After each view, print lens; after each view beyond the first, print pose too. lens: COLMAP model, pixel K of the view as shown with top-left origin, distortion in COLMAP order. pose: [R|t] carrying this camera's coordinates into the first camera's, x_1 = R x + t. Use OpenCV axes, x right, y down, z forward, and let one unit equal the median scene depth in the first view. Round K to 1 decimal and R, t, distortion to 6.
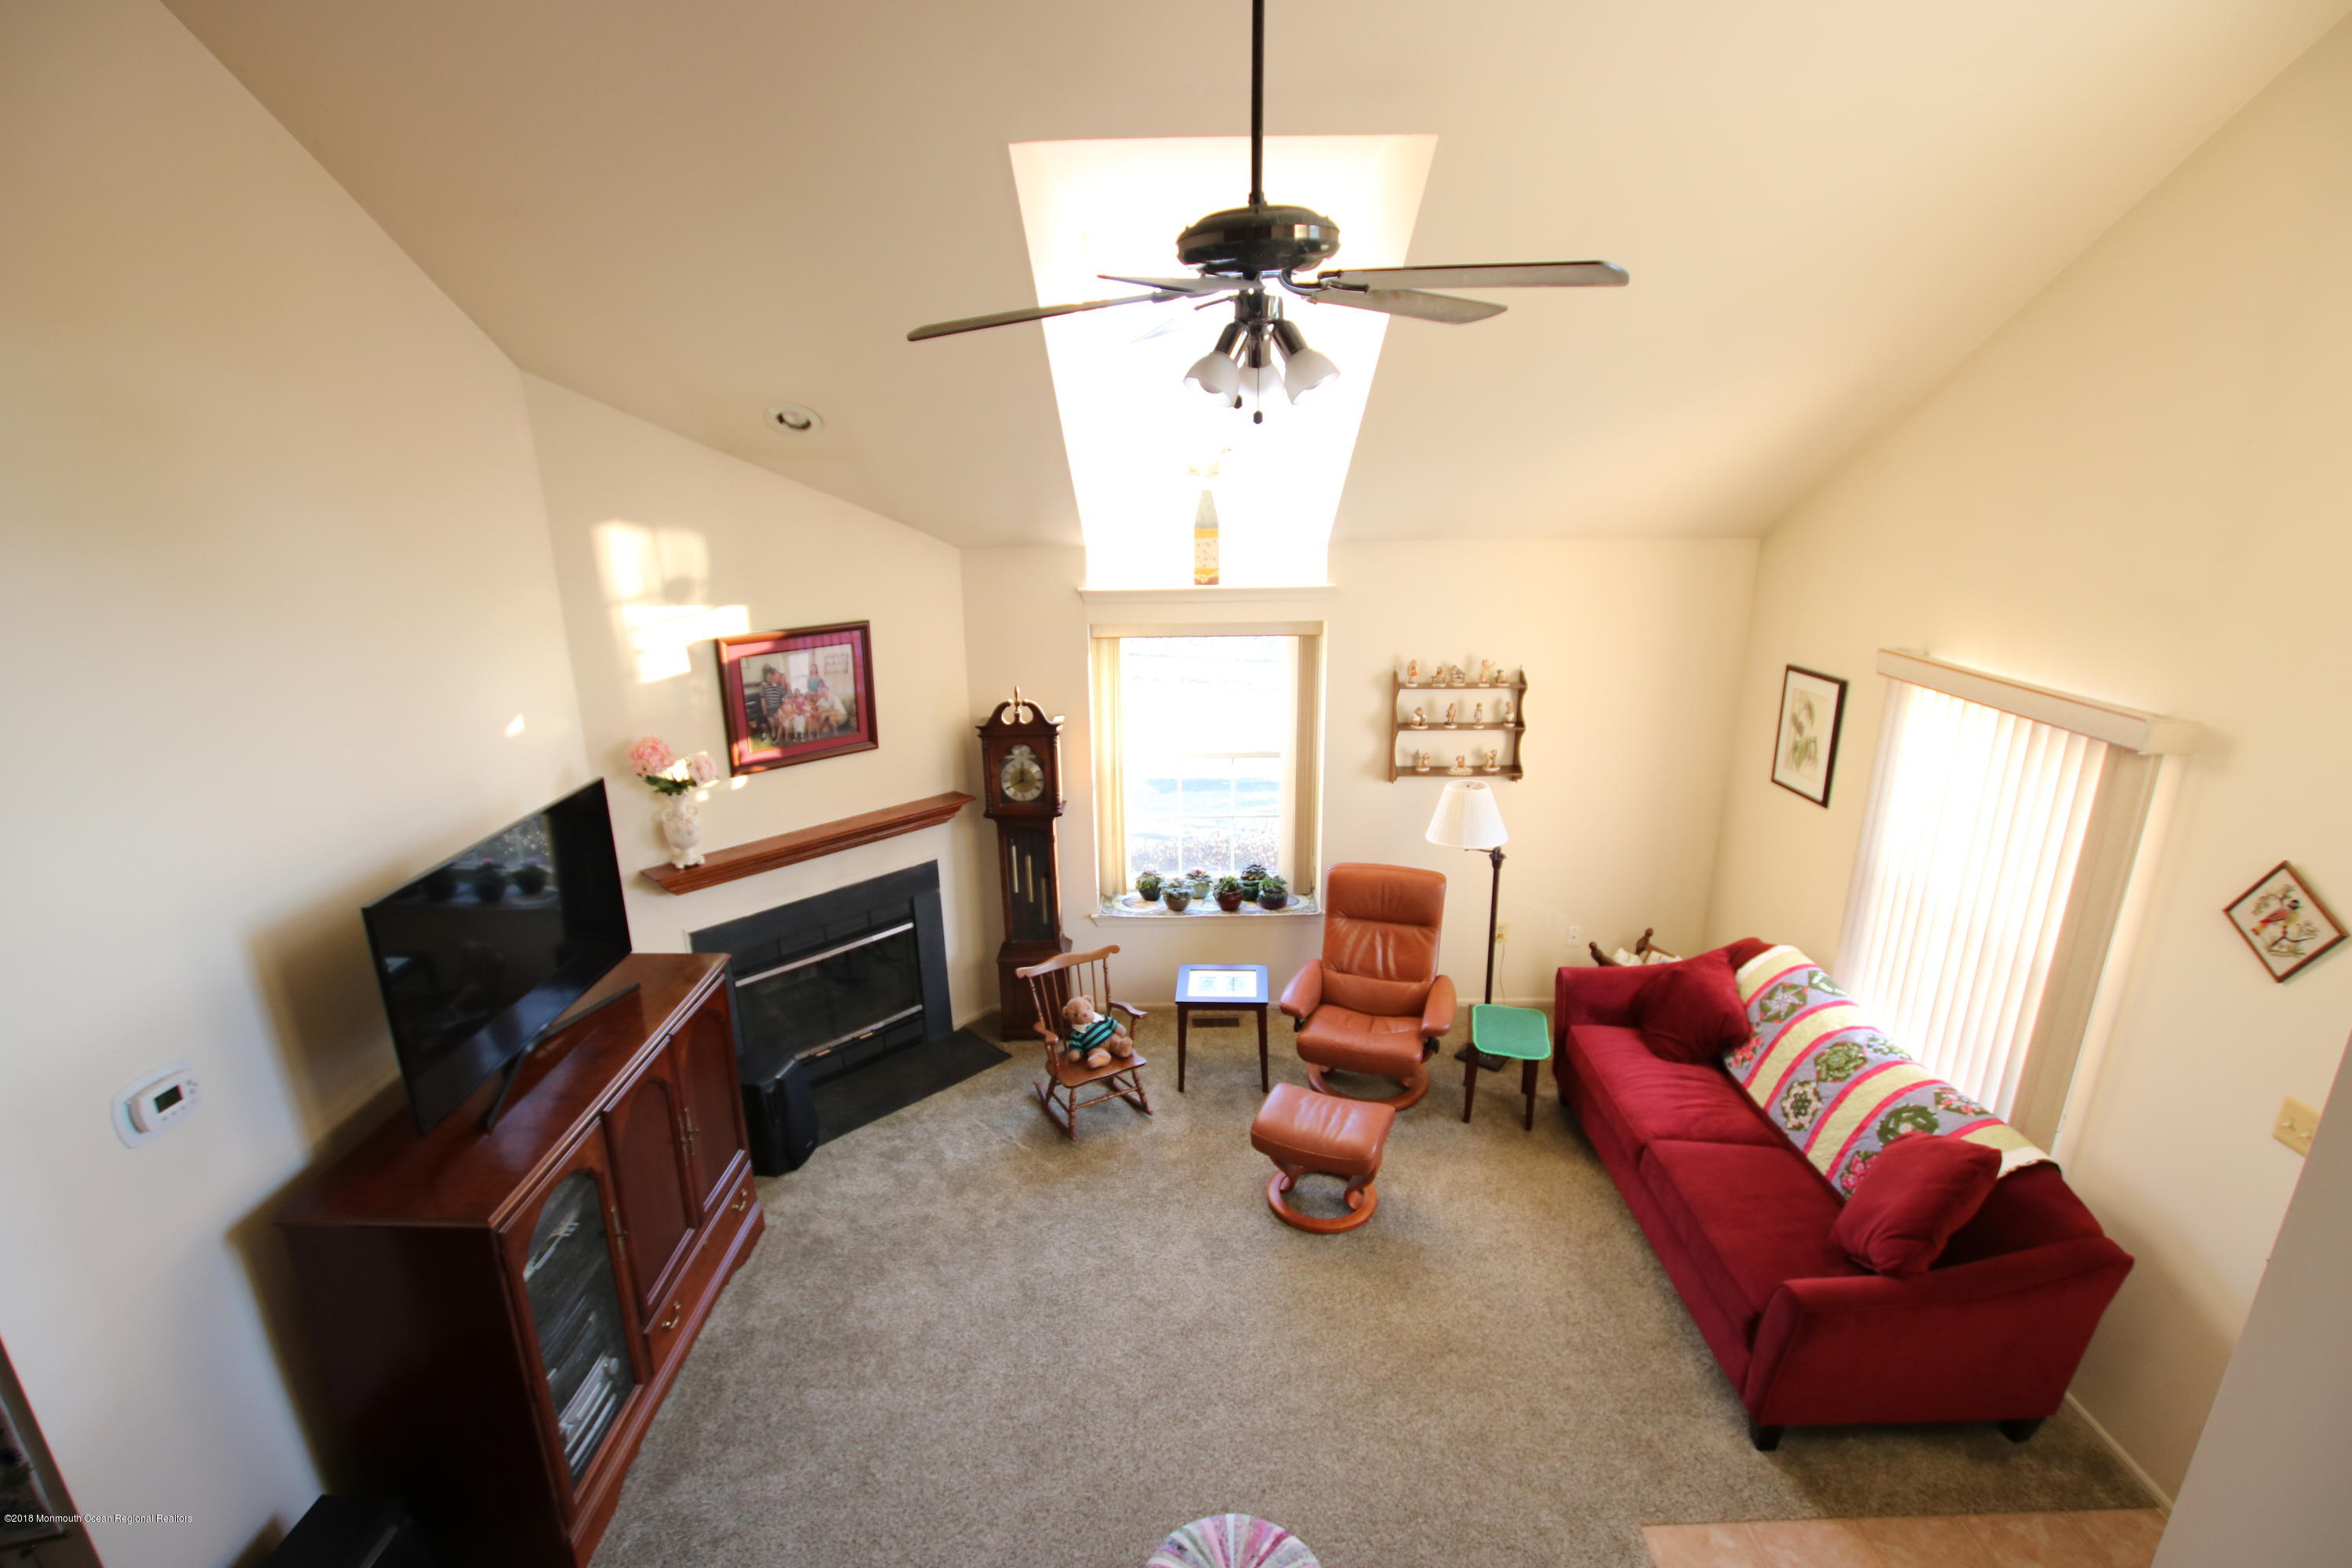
lens RADIAL K [[1096.5, 0, 1166.1], [0, 1096.5, 815.5], [0, 0, 1]] dist [-0.019837, 0.000286]
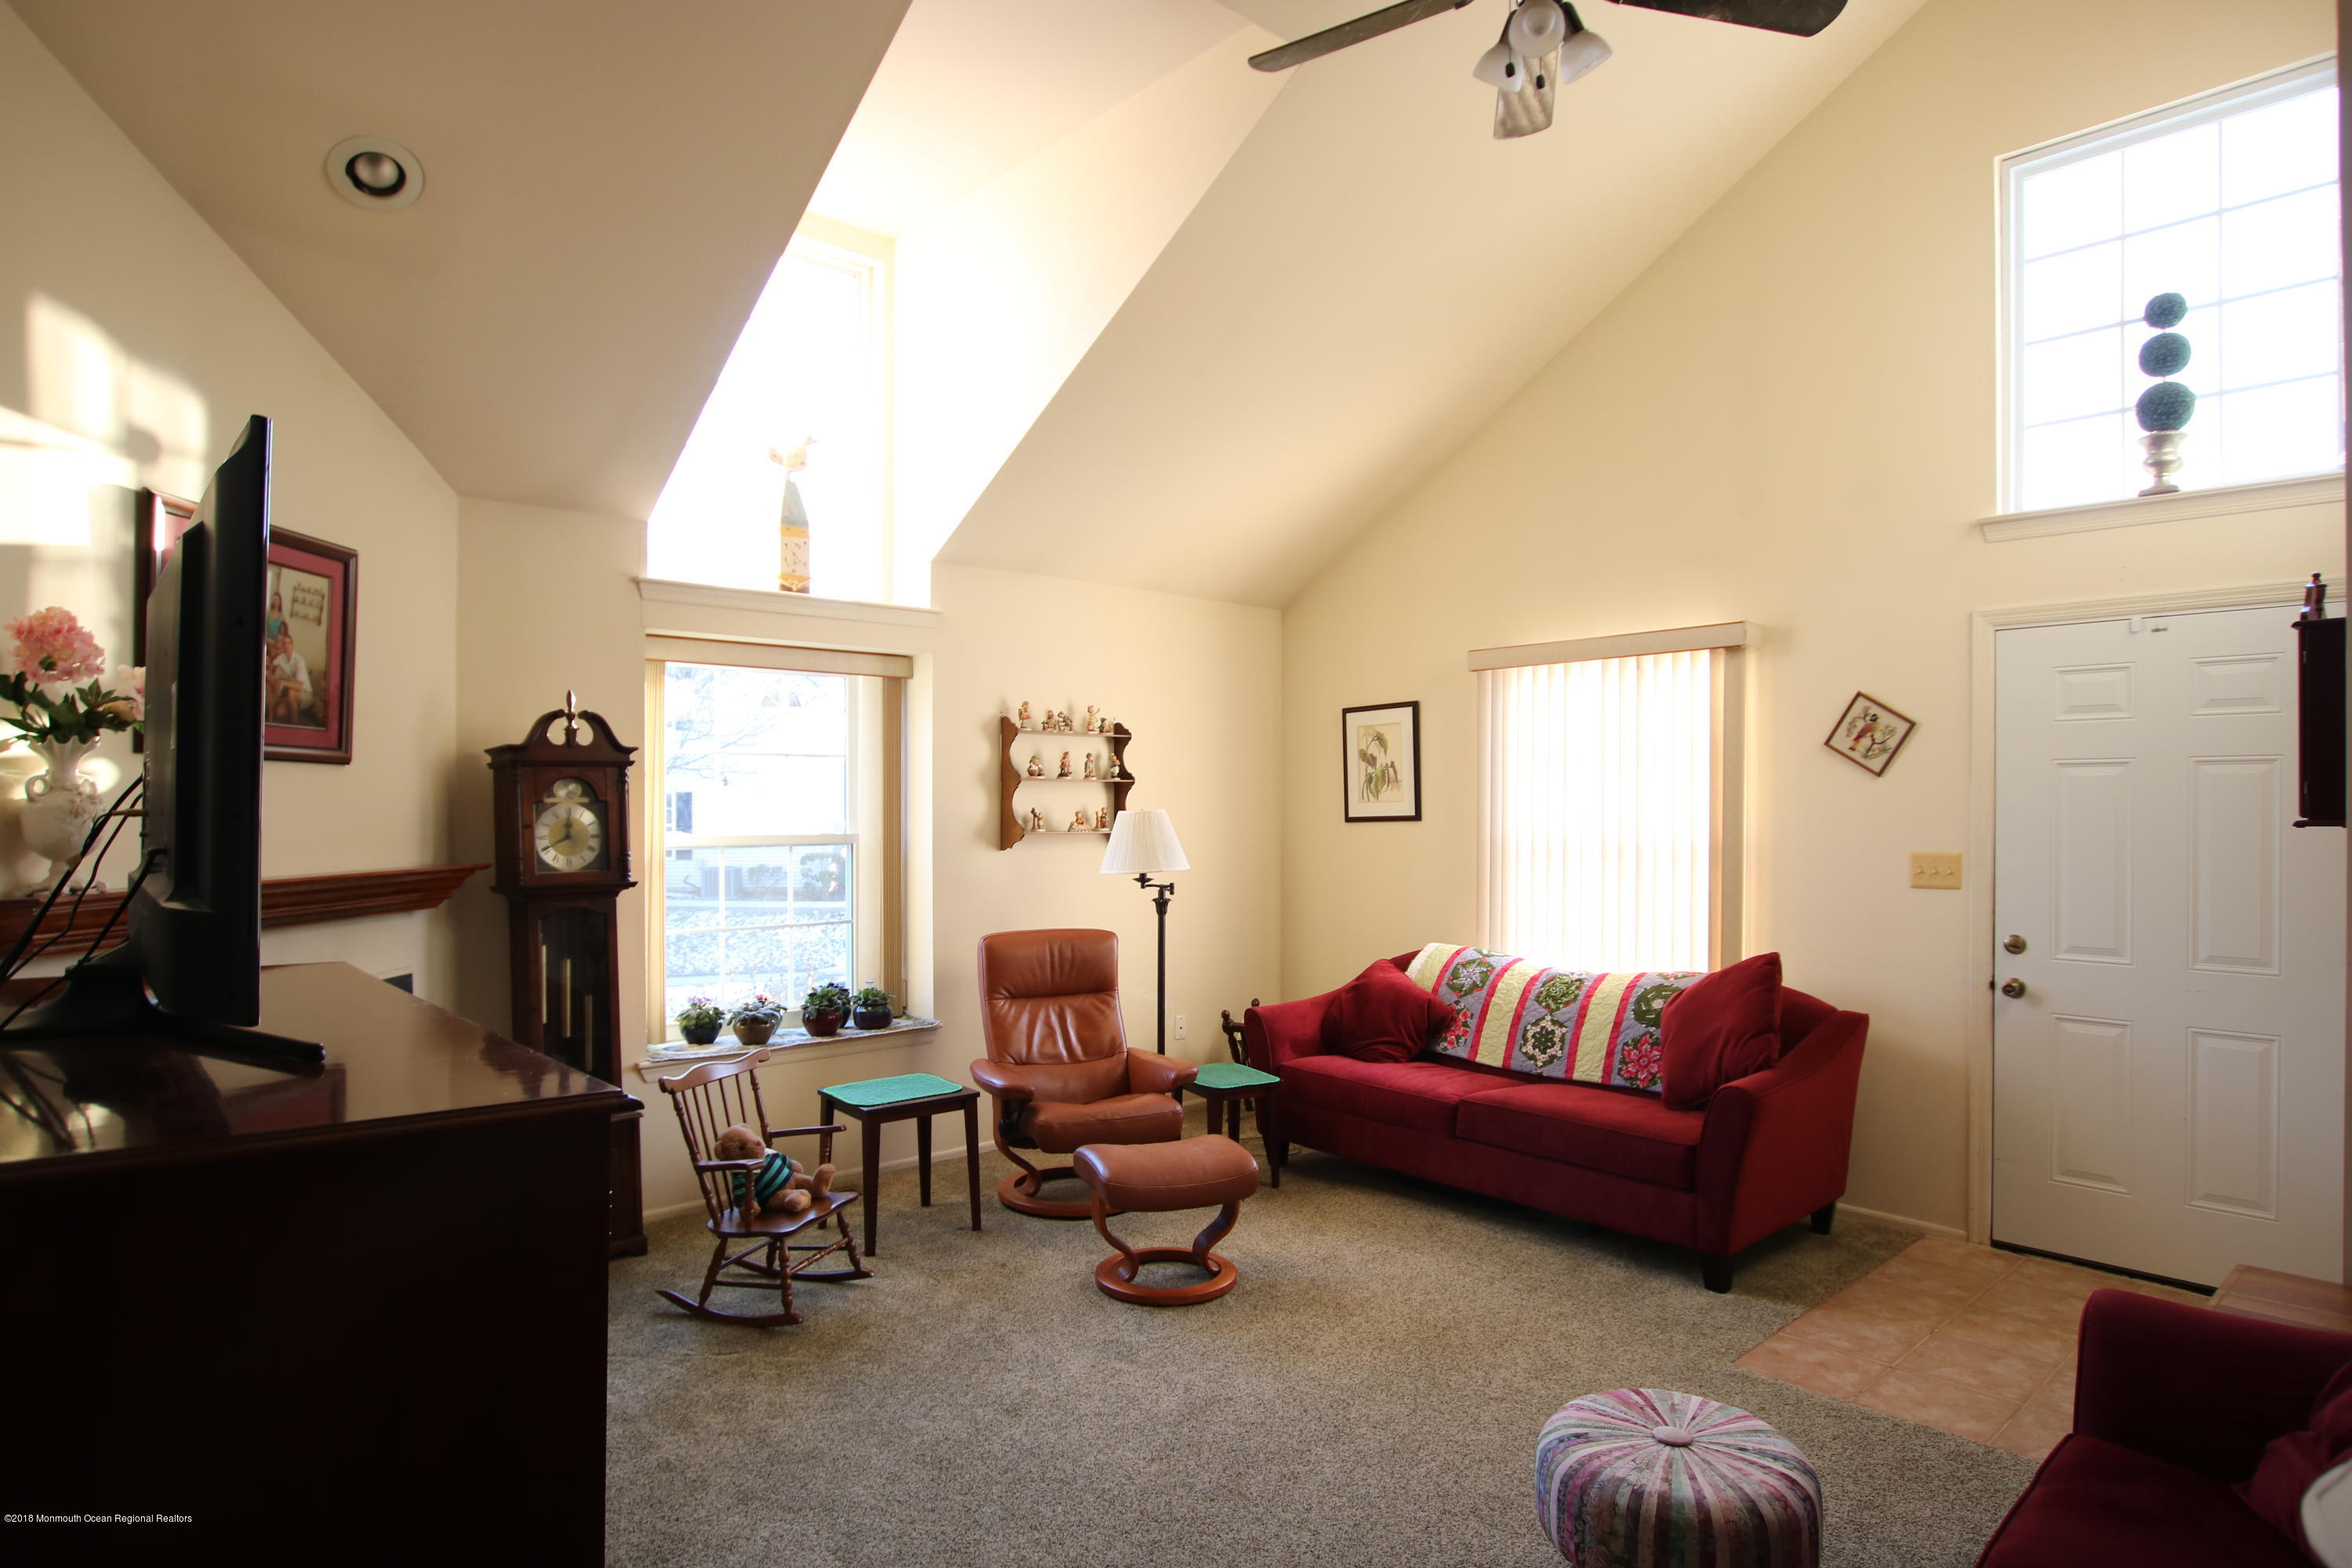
lens RADIAL K [[1319.3, 0, 1175.1], [0, 1319.3, 810.1], [0, 0, 1]] dist [-0.017045, 0.000107]
pose [[0.737407, 0.011576, 0.675350, -0.436914], [0.196828, 0.952777, -0.231245, 0.229041], [-0.646135, 0.303449, 0.700306, 0.229408]]
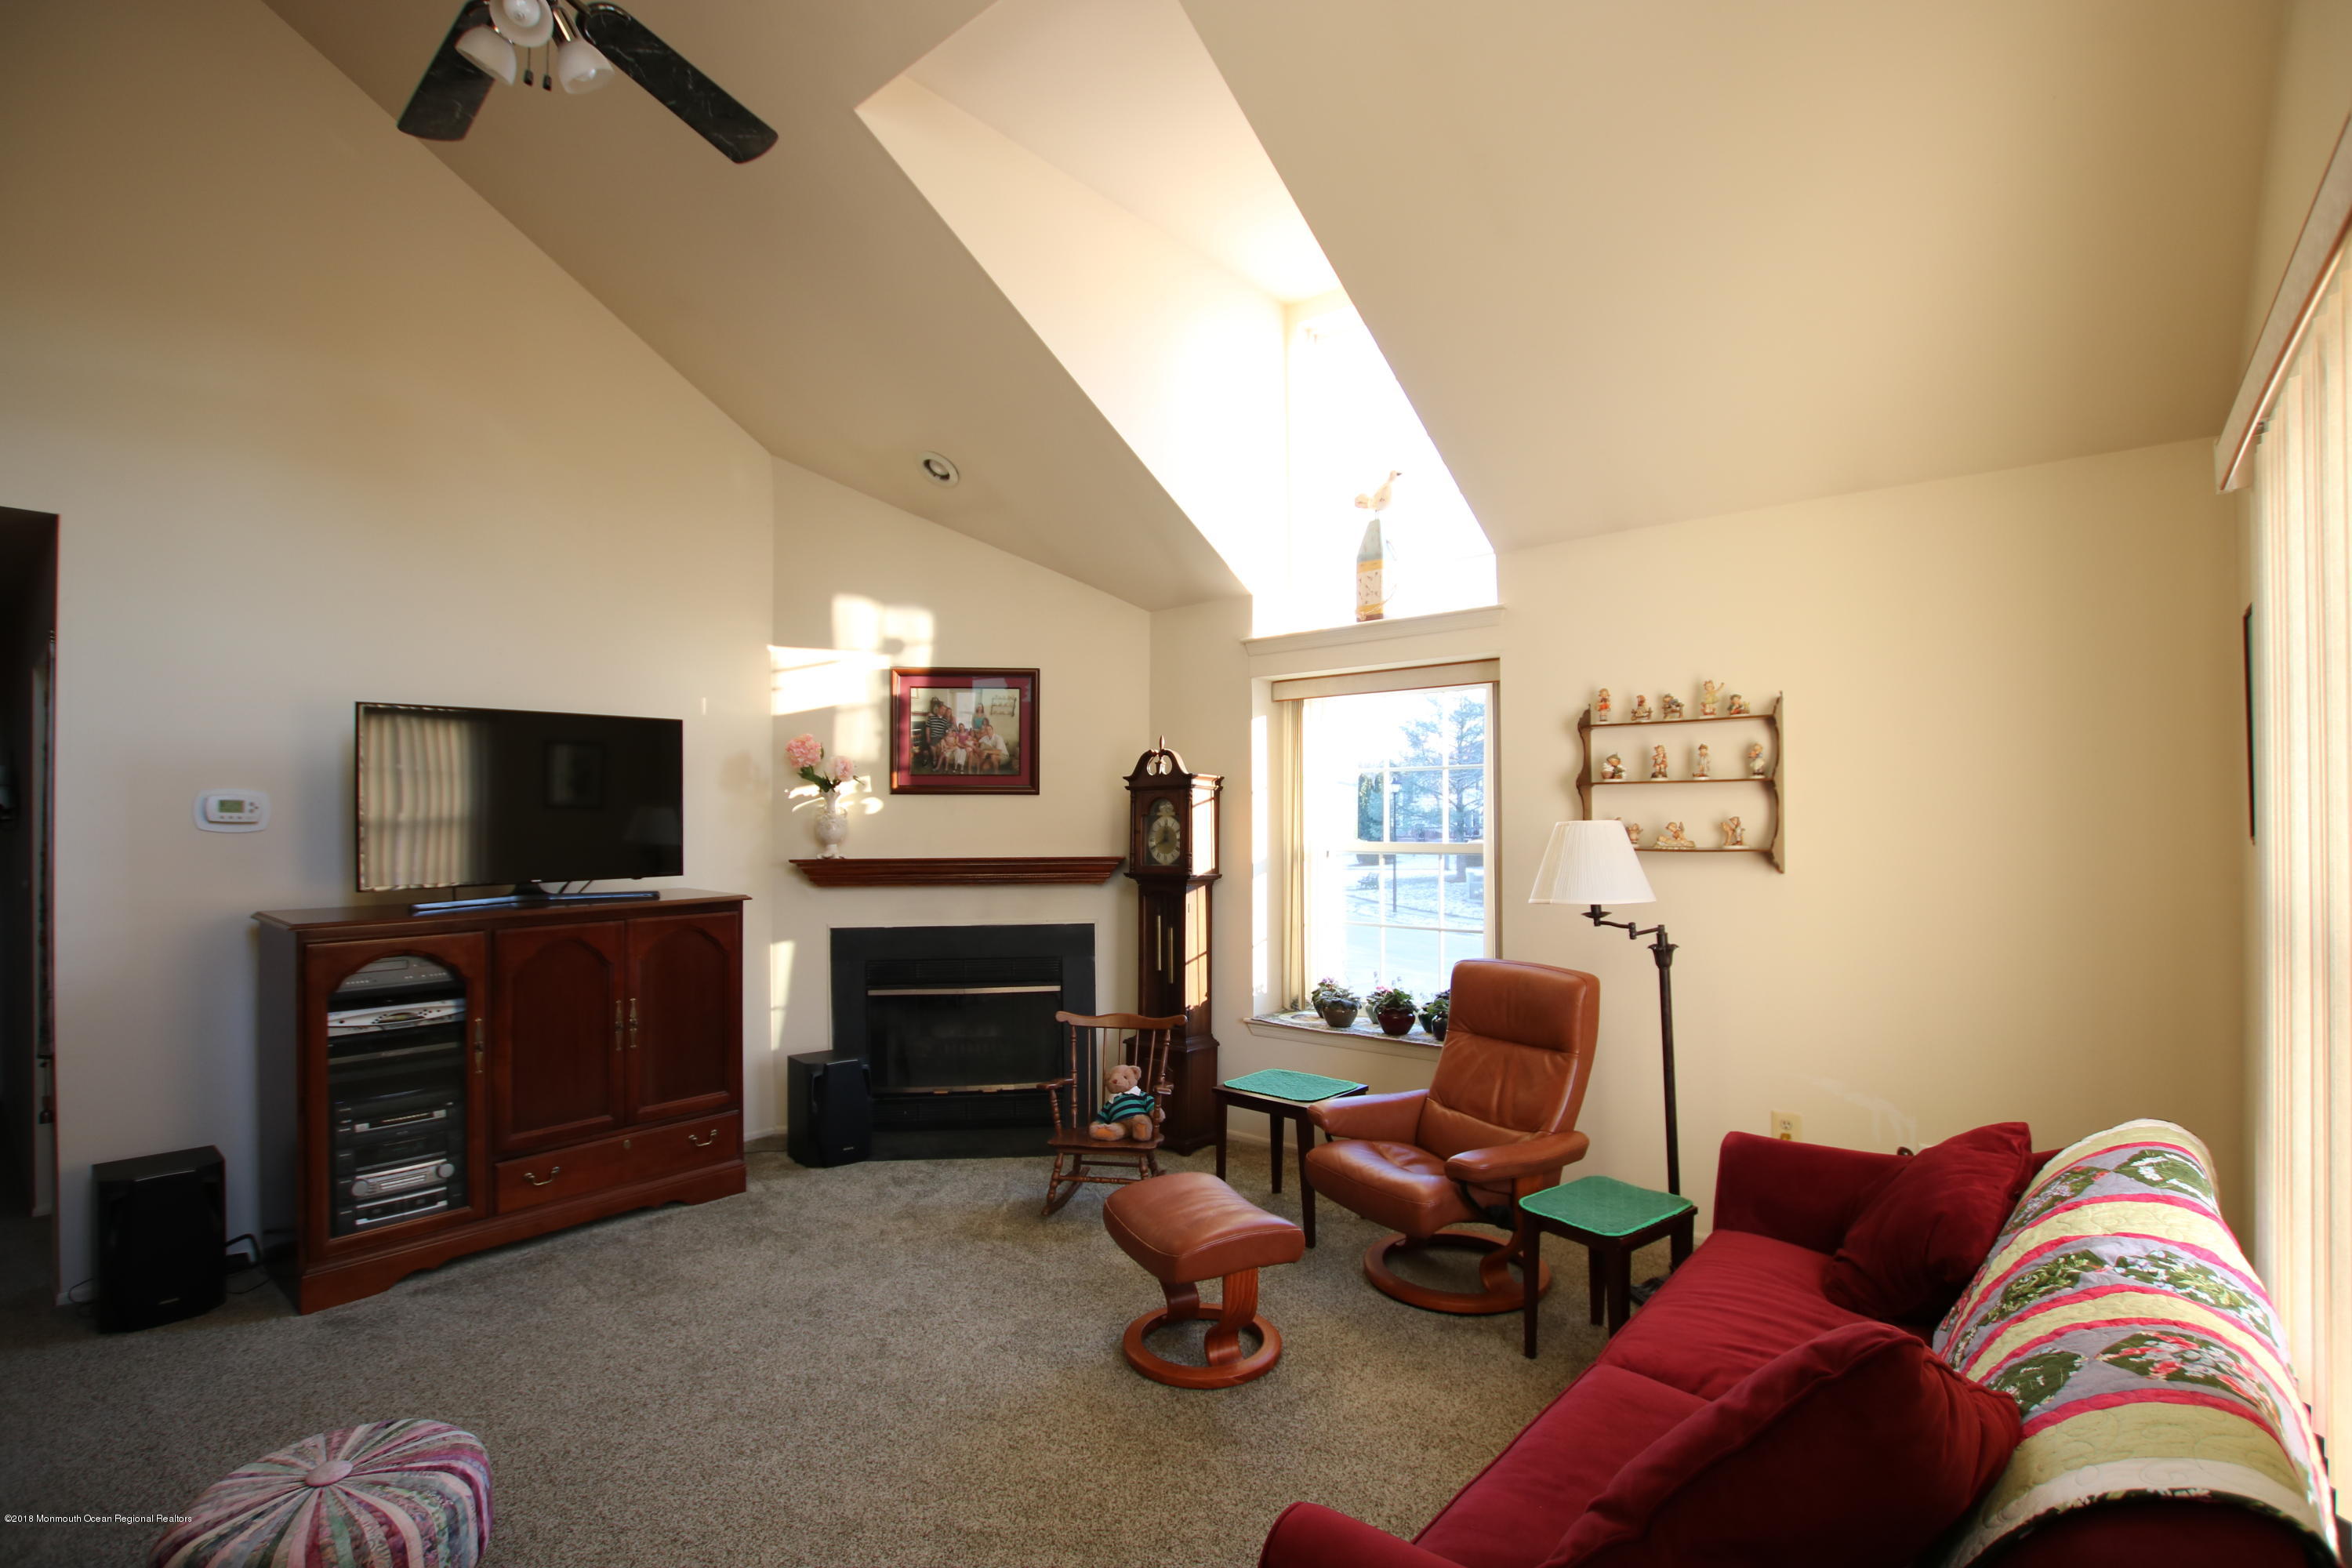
lens RADIAL K [[1096.5, 0, 1166.1], [0, 1096.5, 815.5], [0, 0, 1]] dist [-0.019837, 0.000286]
pose [[0.763253, 0.007555, -0.646055, 0.516013], [-0.203047, 0.952075, -0.228748, 0.176911], [0.613364, 0.305773, 0.728208, 0.354701]]
